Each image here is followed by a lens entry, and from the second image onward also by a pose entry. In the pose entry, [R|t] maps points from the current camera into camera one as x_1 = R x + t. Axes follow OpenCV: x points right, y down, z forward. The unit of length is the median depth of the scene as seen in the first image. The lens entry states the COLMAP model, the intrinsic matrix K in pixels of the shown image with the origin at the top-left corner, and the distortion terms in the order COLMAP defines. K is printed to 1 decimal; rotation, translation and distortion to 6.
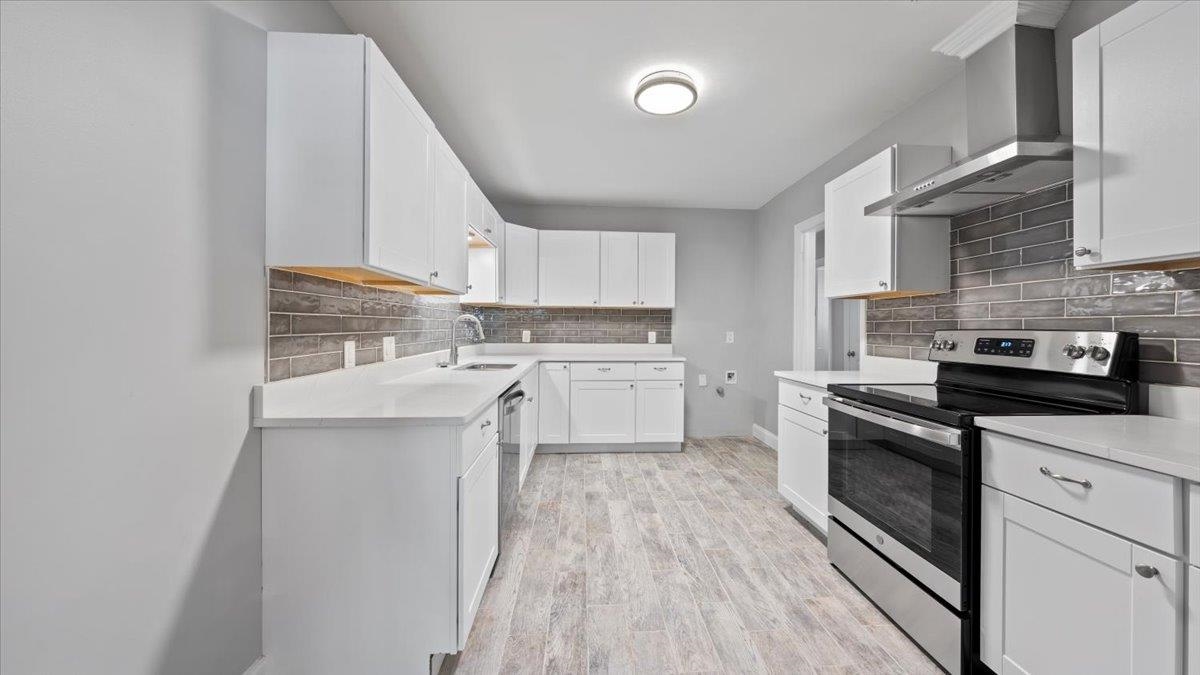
lens RADIAL K [[416.2, 0, 605.7], [0, 416.2, 326.4], [0, 0, 1]] dist [-0.001395, -0.000163]
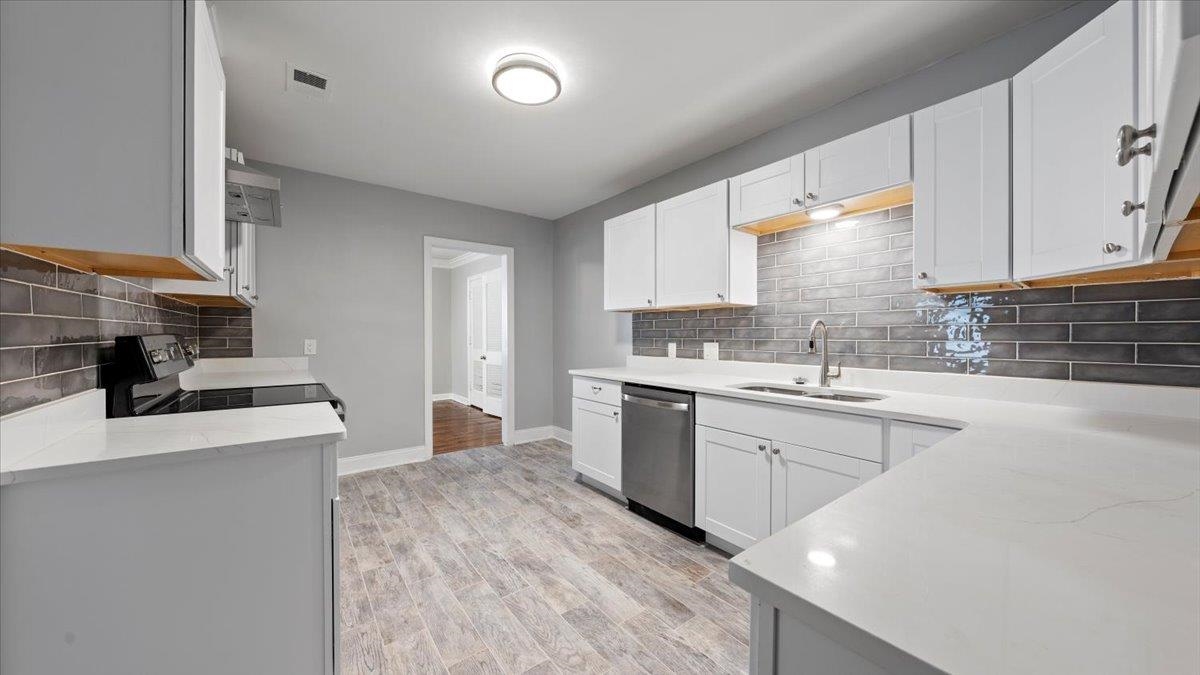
lens RADIAL K [[407.1, 0, 601.9], [0, 407.1, 335.9], [0, 0, 1]] dist [-0.000574, -0.000041]
pose [[-0.825622, -0.004757, -0.564203, 0.487716], [-0.007139, 0.999972, 0.002015, 0.002374], [0.564178, 0.005691, -0.825634, 1.741594]]
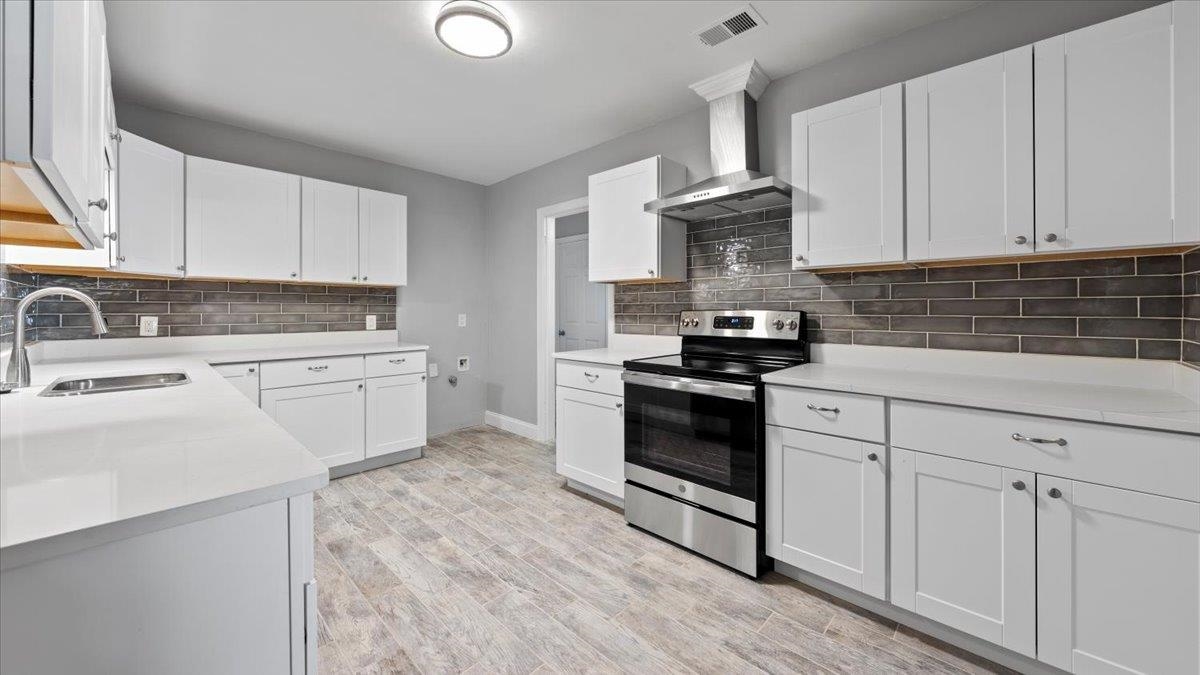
lens RADIAL K [[440.2, 0, 591.4], [0, 440.2, 309.3], [0, 0, 1]] dist [-0.000035, -0.000170]
pose [[0.739808, -0.004917, 0.672800, -0.266389], [0.003427, 0.999988, 0.003540, -0.000966], [-0.672809, -0.000313, 0.739816, 0.179837]]
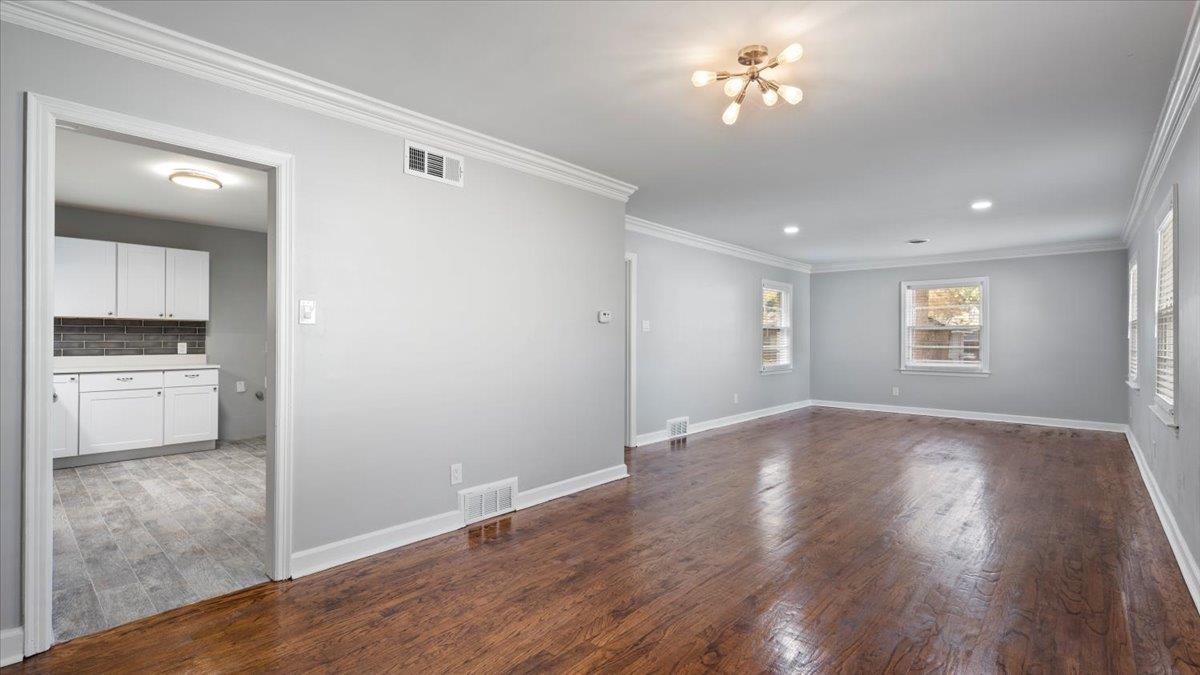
lens RADIAL K [[541.4, 0, 605.9], [0, 541.4, 335.8], [0, 0, 1]] dist [0.000625, -0.000288]
pose [[0.709351, -0.000506, 0.704855, -0.167041], [0.001537, 0.999998, -0.000829, -0.003590], [-0.704854, 0.001671, 0.709351, -1.289293]]
